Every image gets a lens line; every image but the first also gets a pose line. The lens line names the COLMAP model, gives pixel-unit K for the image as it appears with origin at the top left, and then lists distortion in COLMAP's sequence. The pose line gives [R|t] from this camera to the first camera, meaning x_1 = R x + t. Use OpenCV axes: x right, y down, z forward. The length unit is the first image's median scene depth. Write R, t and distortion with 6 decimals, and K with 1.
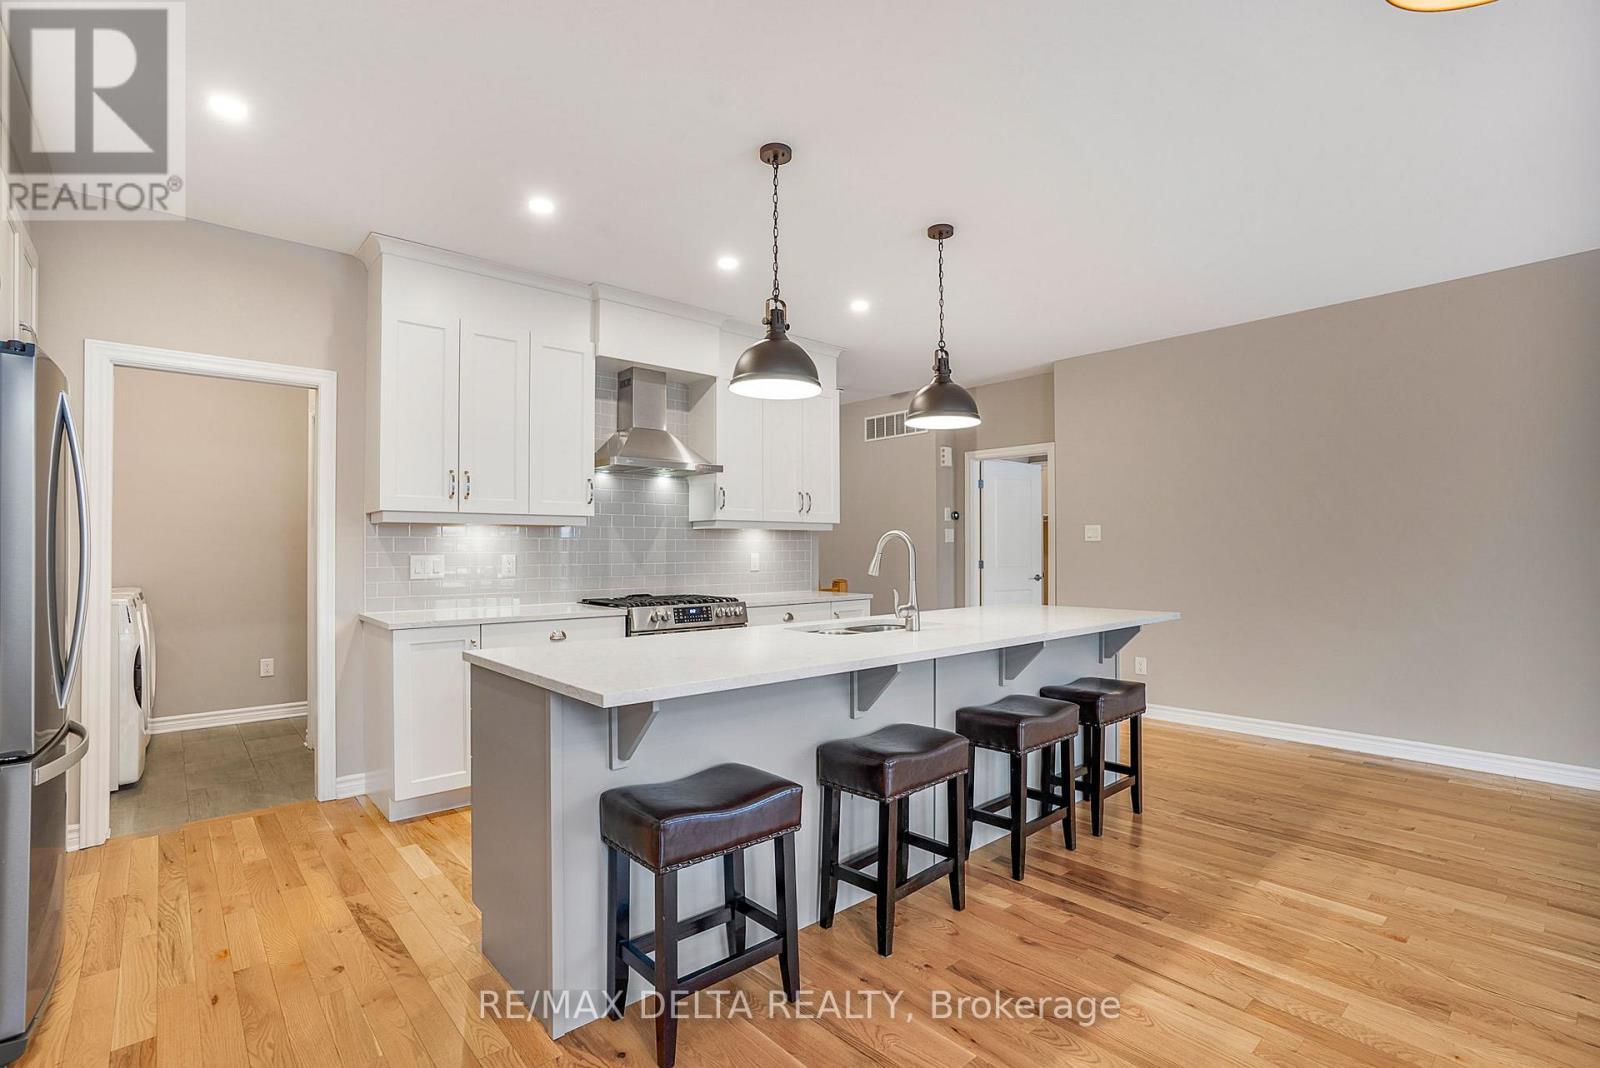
lens RADIAL K [[739.8, 0, 791.8], [0, 739.8, 541.5], [0, 0, 1]] dist [-0.038769, 0.016208]
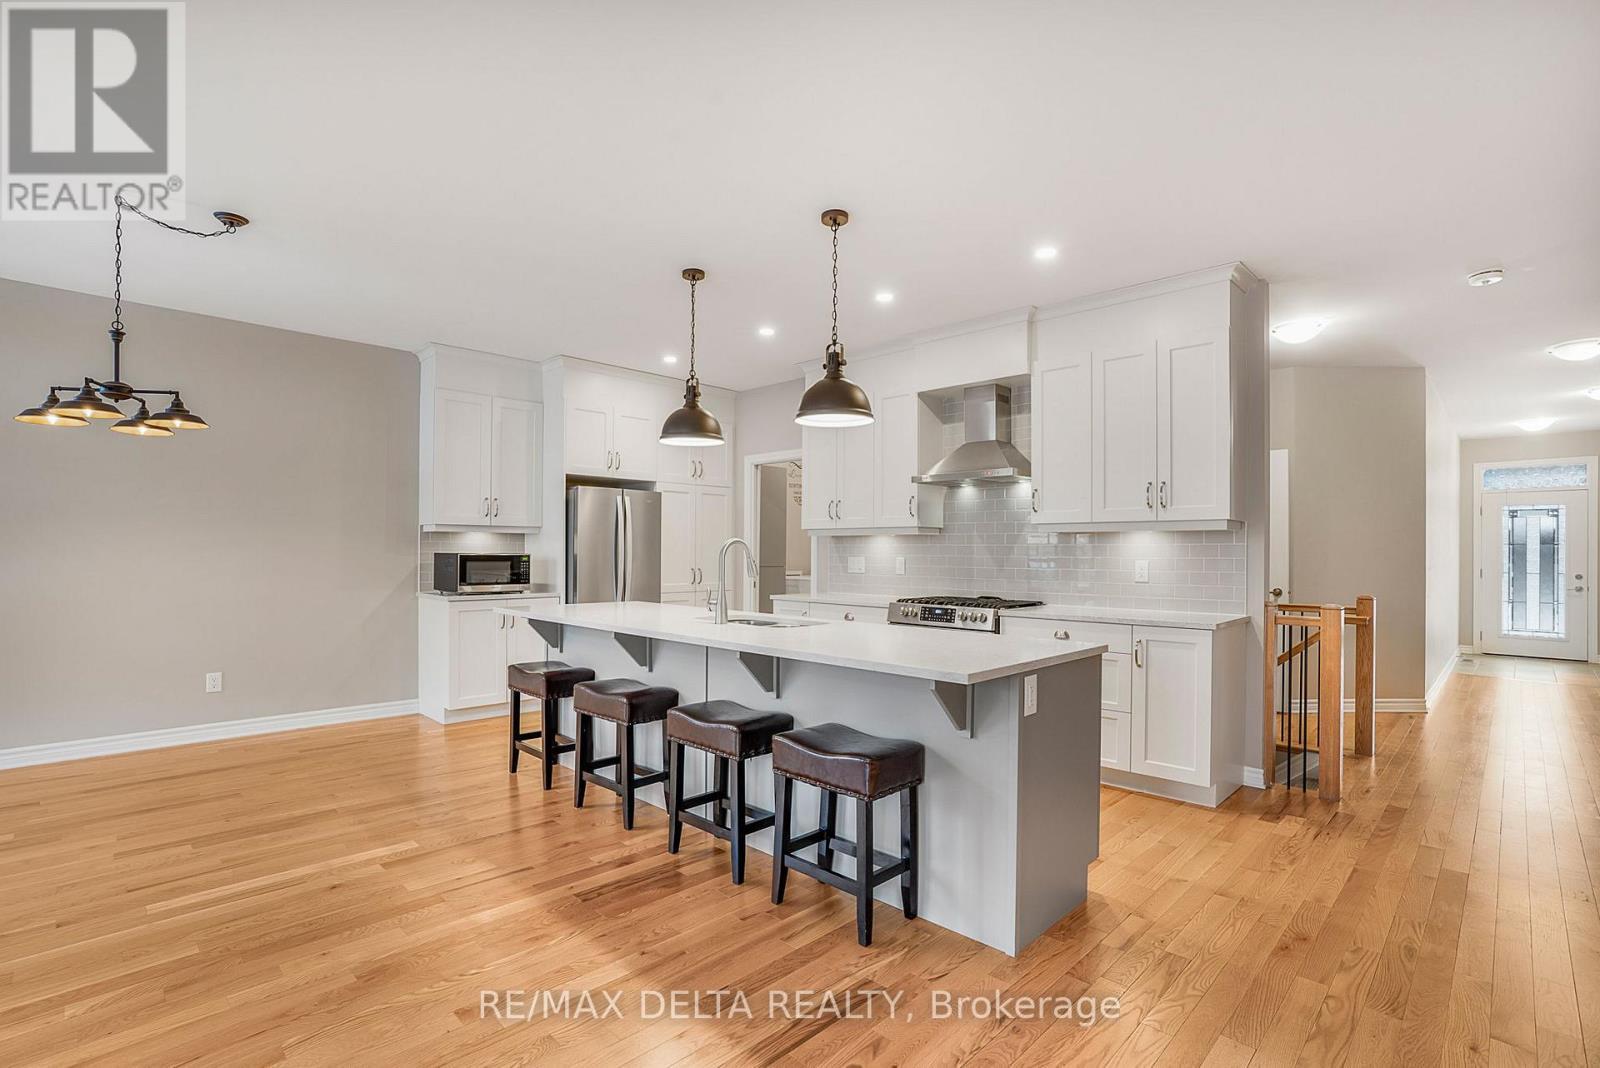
lens RADIAL K [[739.8, 0, 793.4], [0, 739.8, 547.2], [0, 0, 1]] dist [-0.038769, 0.016208]
pose [[0.068860, -0.003338, -0.997621, 1.206764], [0.003671, 0.999988, -0.003092, 0.004177], [0.997620, -0.003449, 0.068871, 0.932307]]
